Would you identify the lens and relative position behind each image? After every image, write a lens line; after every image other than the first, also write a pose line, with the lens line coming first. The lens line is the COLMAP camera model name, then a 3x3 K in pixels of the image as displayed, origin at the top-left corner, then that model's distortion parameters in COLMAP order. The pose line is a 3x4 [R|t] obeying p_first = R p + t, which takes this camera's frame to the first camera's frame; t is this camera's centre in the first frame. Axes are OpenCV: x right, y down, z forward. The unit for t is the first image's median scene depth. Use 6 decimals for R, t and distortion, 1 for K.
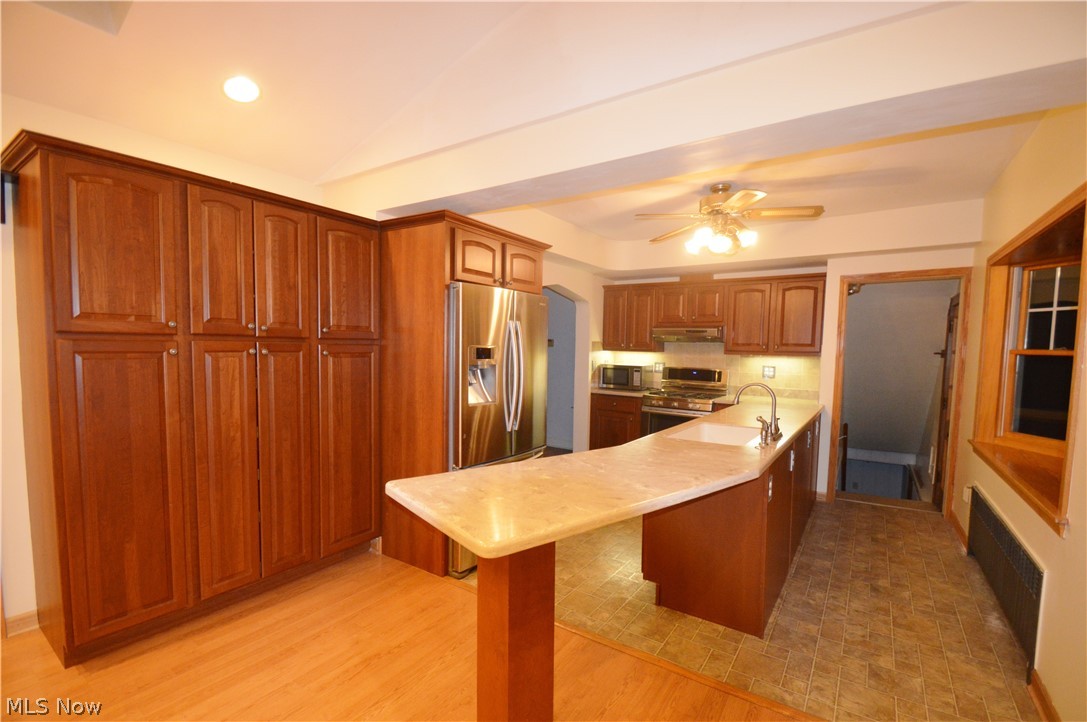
lens RADIAL K [[481.5, 0, 545.4], [0, 481.5, 378.6], [0, 0, 1]] dist [0.000595, 0.000043]
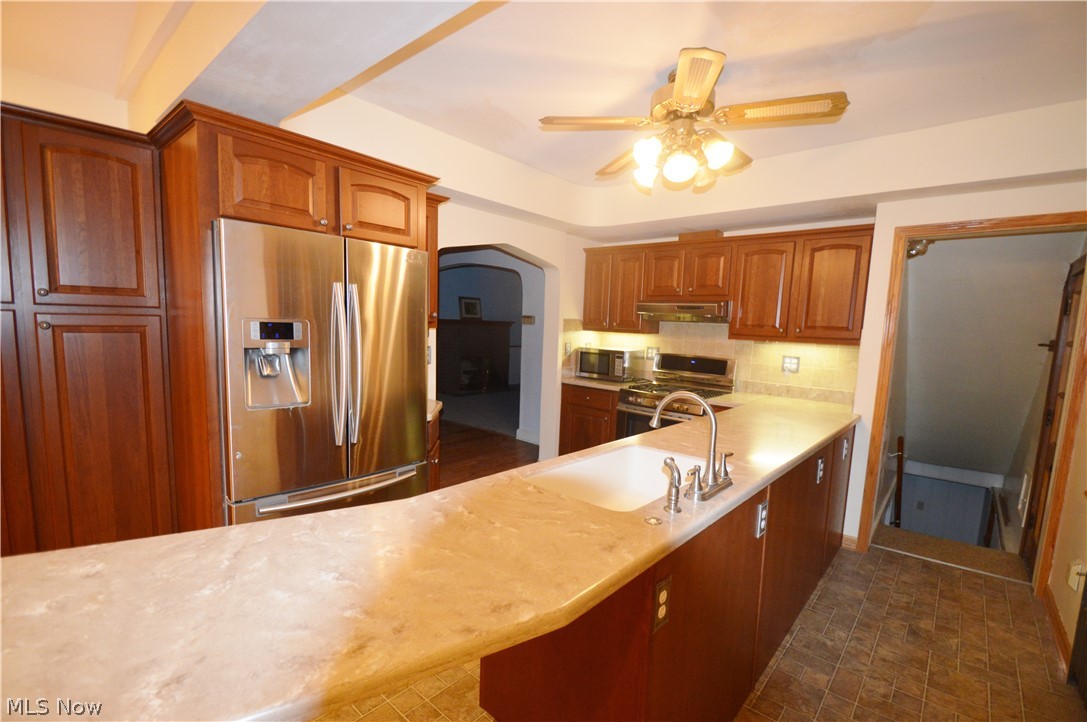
lens RADIAL K [[486.2, 0, 542.7], [0, 486.2, 378.9], [0, 0, 1]] dist [-0.000589, -0.005450]
pose [[0.992300, 0.032451, -0.119533, 0.180619], [-0.027156, 0.998588, 0.045665, -0.015280], [0.120846, -0.042067, 0.991780, 0.218266]]
